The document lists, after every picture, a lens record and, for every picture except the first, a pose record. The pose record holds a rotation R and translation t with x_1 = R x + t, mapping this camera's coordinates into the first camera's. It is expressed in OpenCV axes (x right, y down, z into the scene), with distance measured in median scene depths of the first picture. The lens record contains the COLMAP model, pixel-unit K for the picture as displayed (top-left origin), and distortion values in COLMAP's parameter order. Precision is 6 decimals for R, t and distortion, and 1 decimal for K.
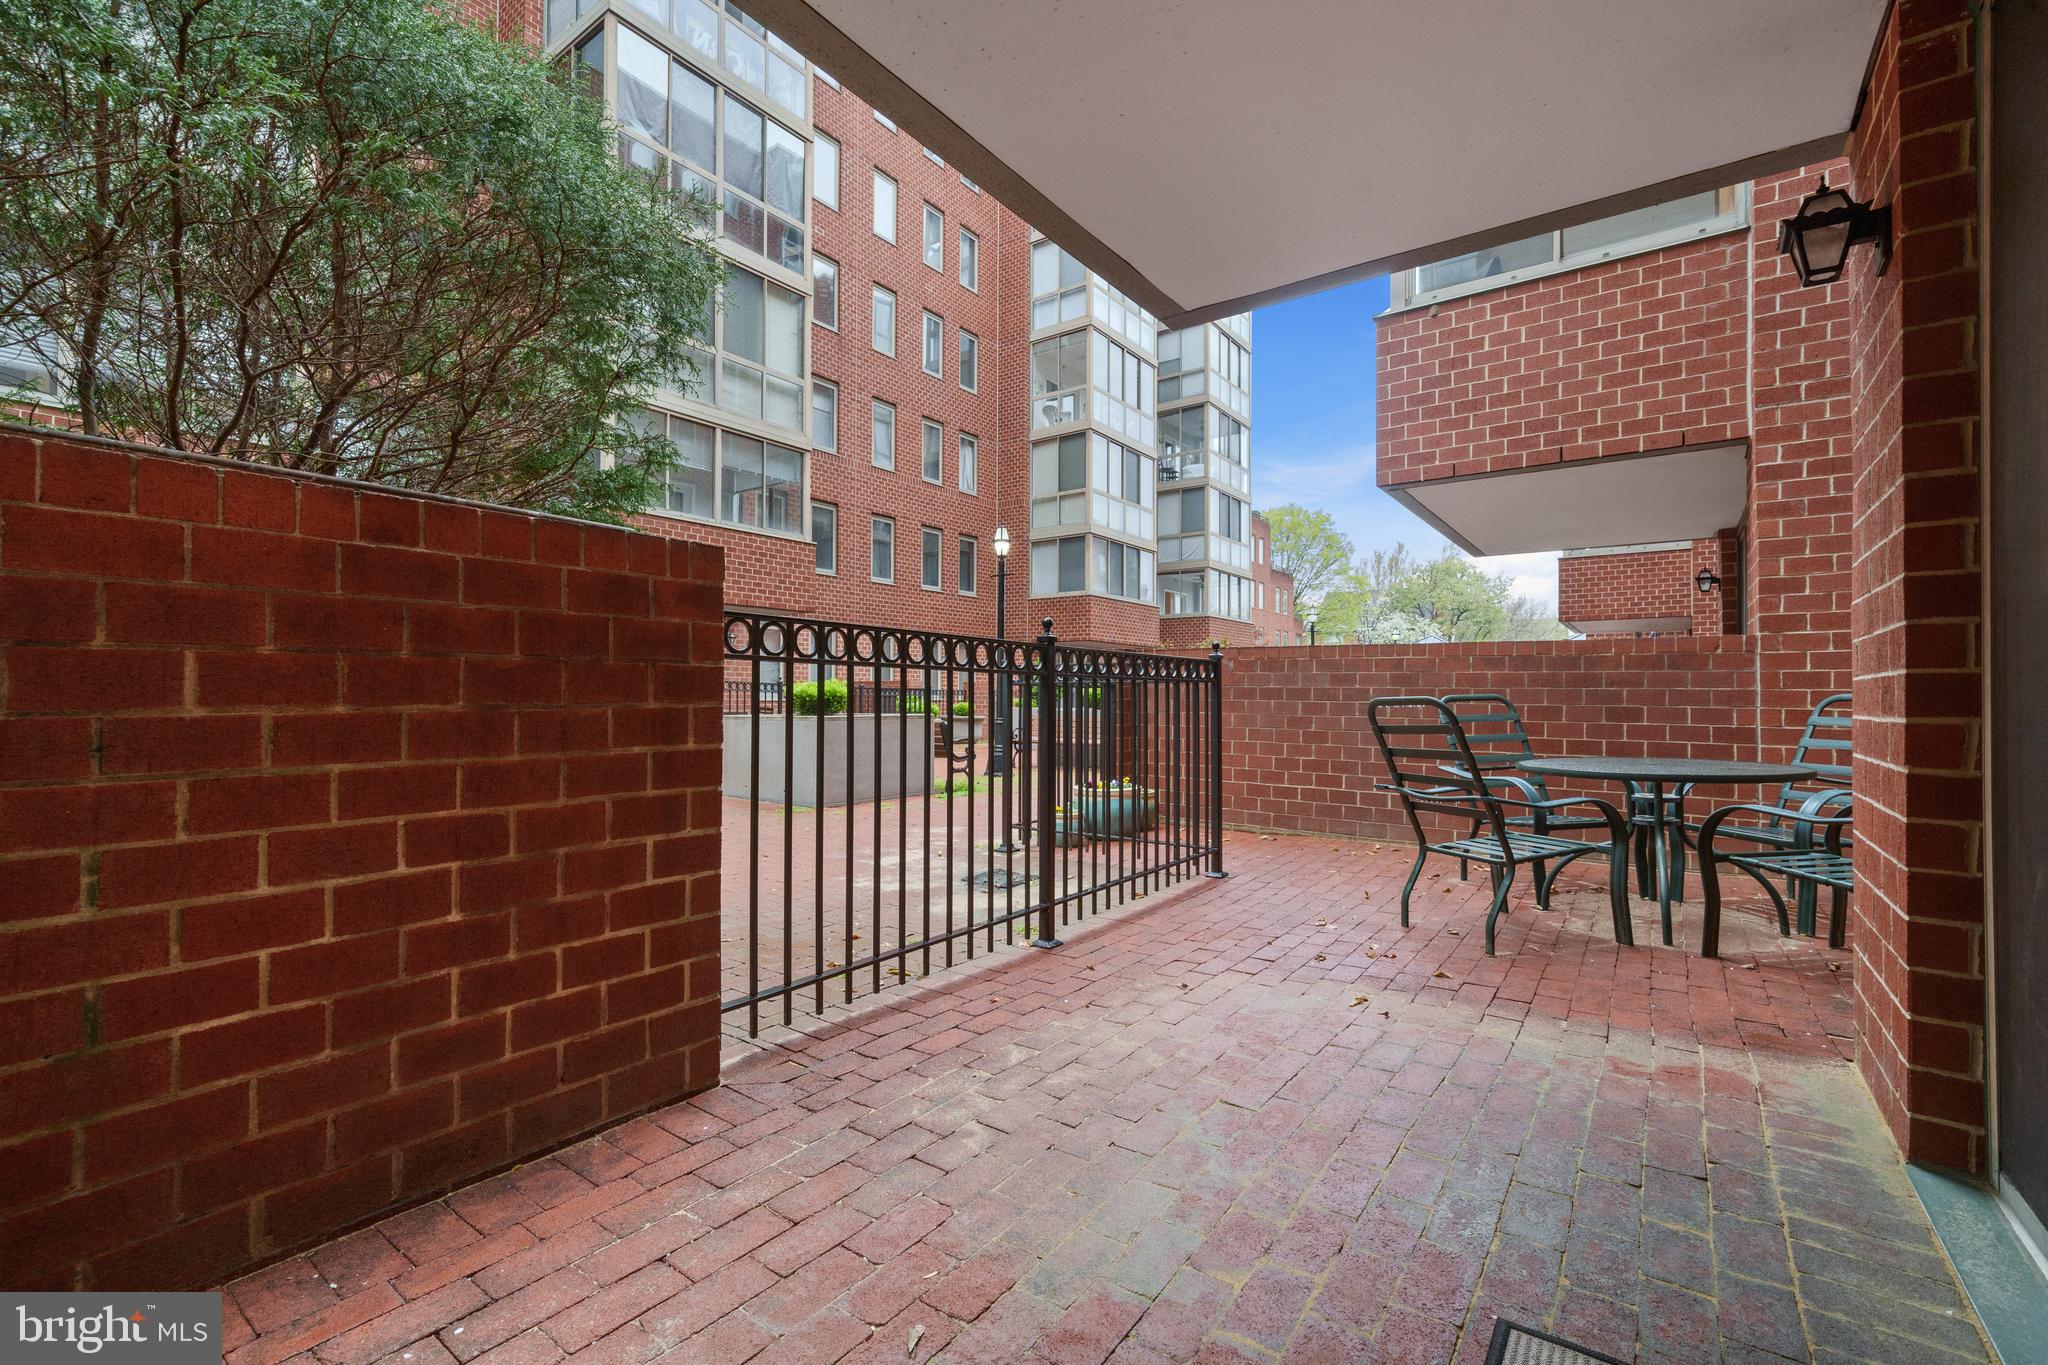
lens RADIAL K [[903.2, 0, 1039.1], [0, 903.2, 688.6], [0, 0, 1]] dist [-0.002071, 0.002101]
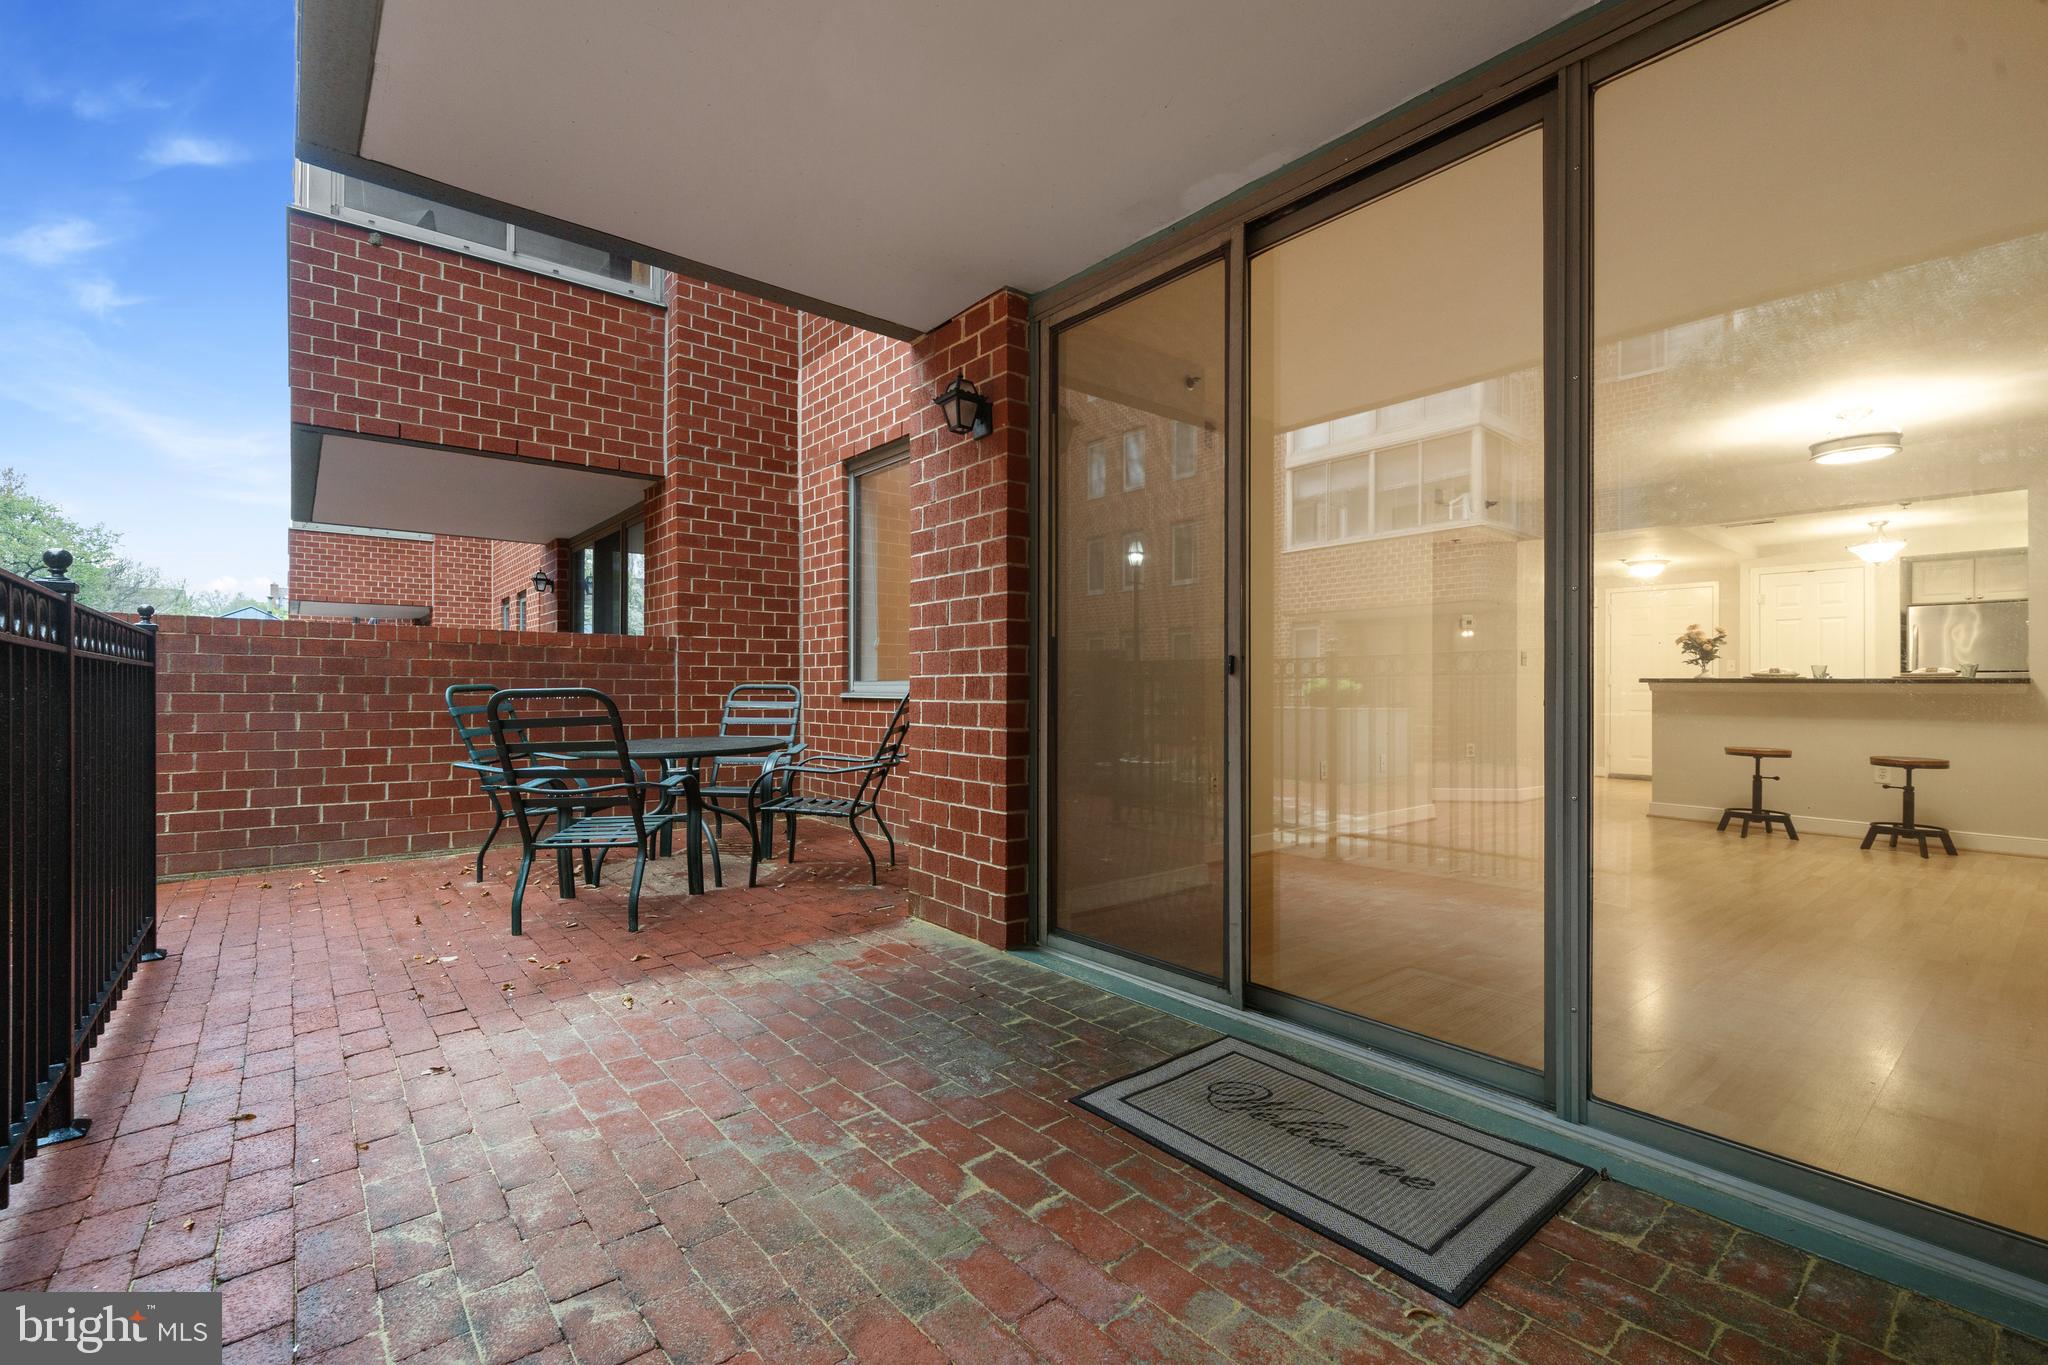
lens RADIAL K [[903.2, 0, 1027.2], [0, 903.2, 683.3], [0, 0, 1]] dist [-0.002071, 0.002101]
pose [[0.228136, 0.001225, 0.973629, -0.479980], [-0.008546, 0.999963, 0.000745, -0.000043], [-0.973592, -0.008490, 0.228138, 0.357295]]
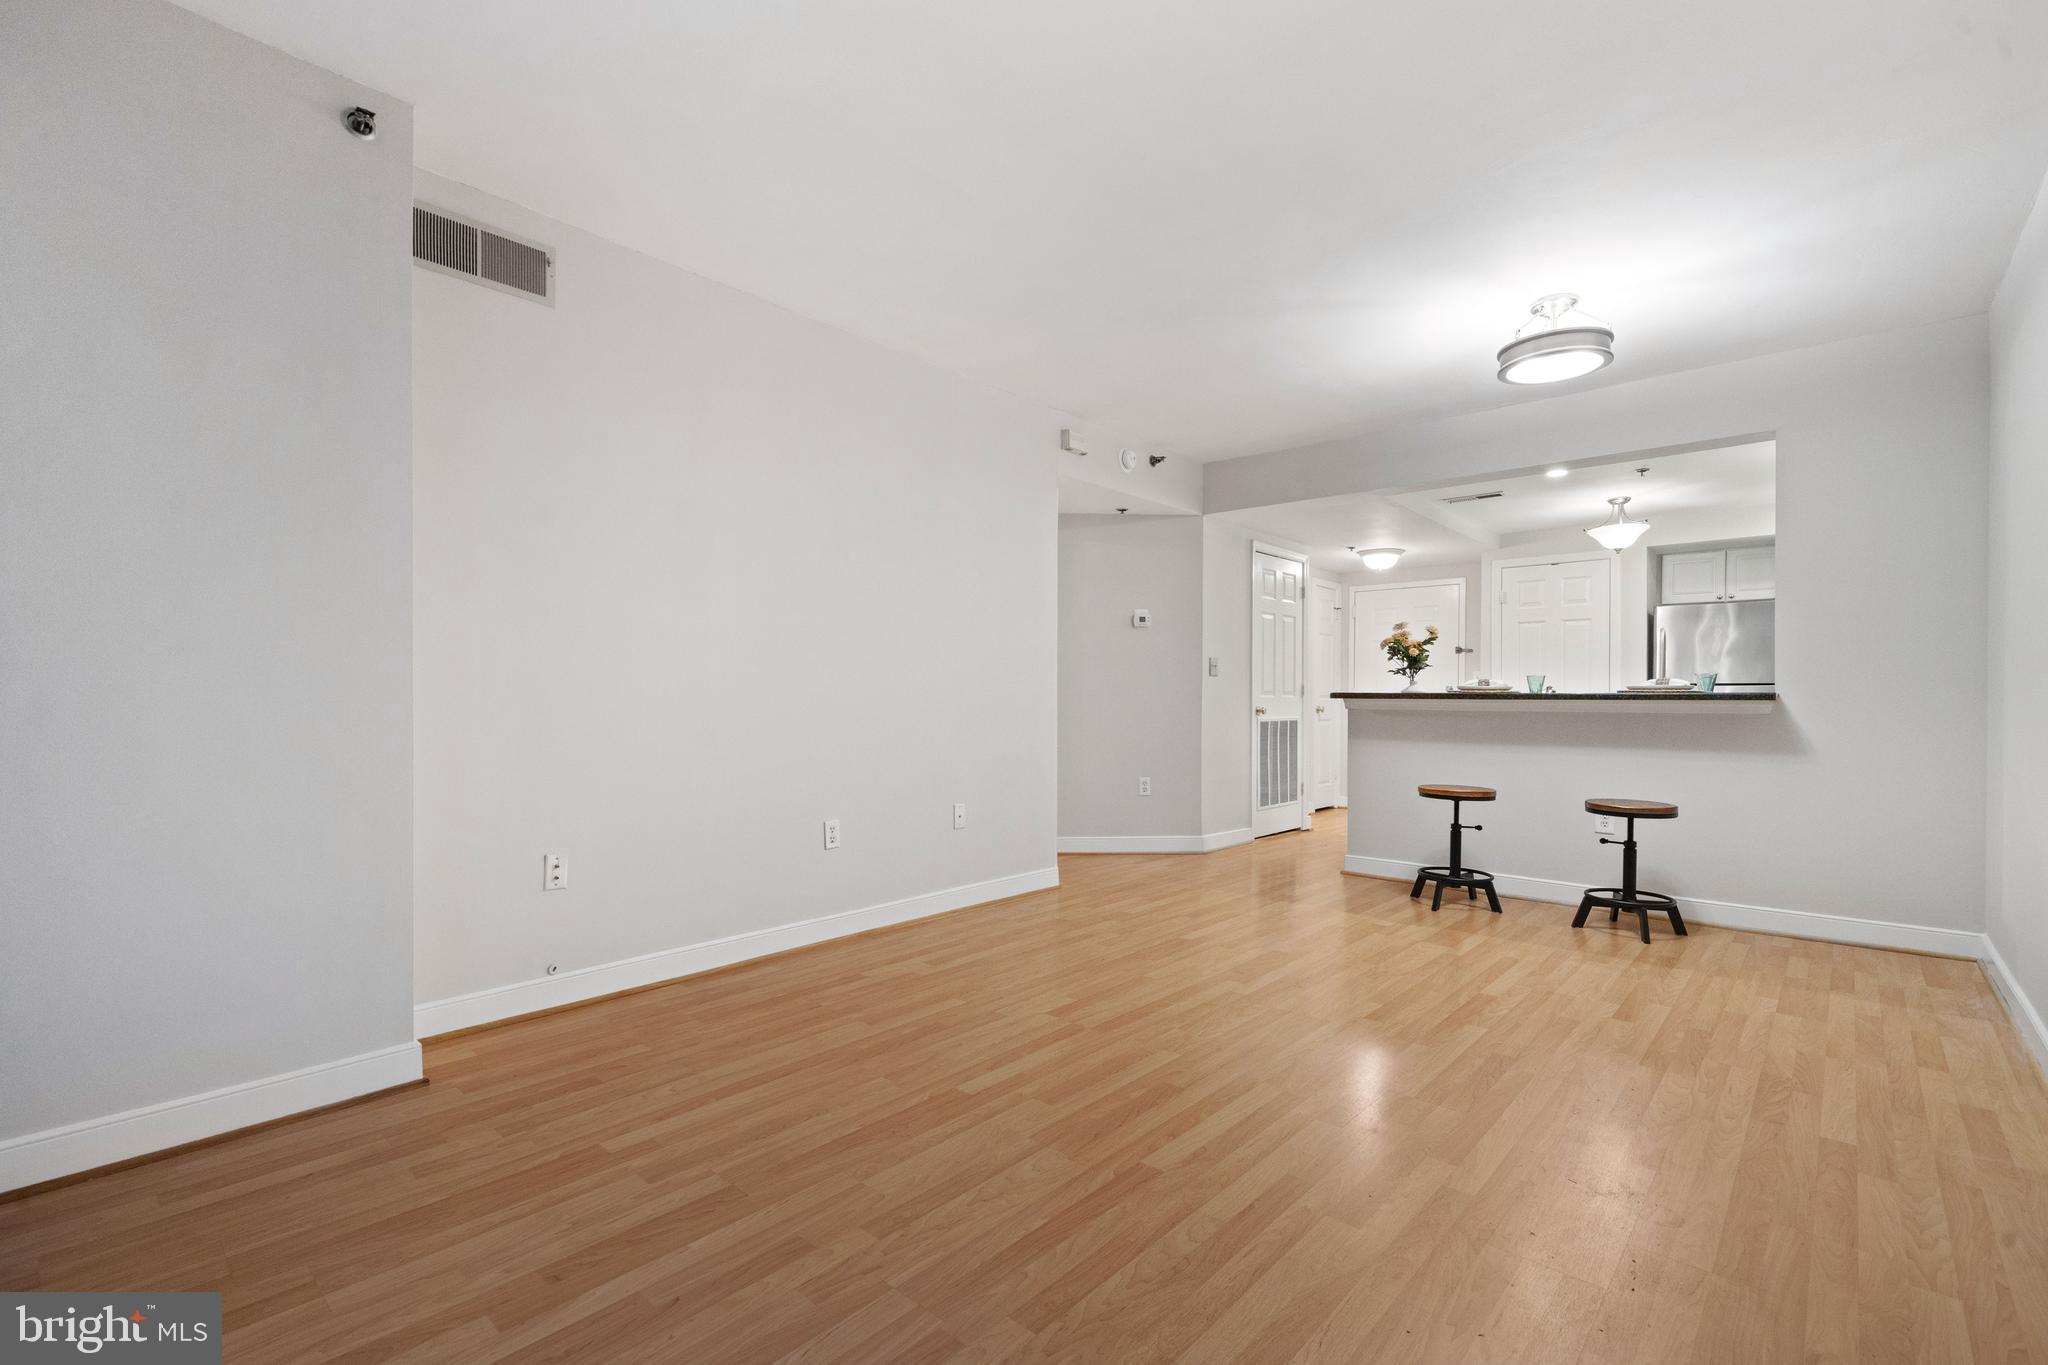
lens RADIAL K [[903.2, 0, 1037.8], [0, 903.2, 707.5], [0, 0, 1]] dist [-0.002071, 0.002101]
pose [[0.087073, -0.011893, 0.996131, -0.260877], [-0.008033, 0.999888, 0.012640, -0.003672], [-0.996170, -0.009103, 0.086968, 0.199843]]
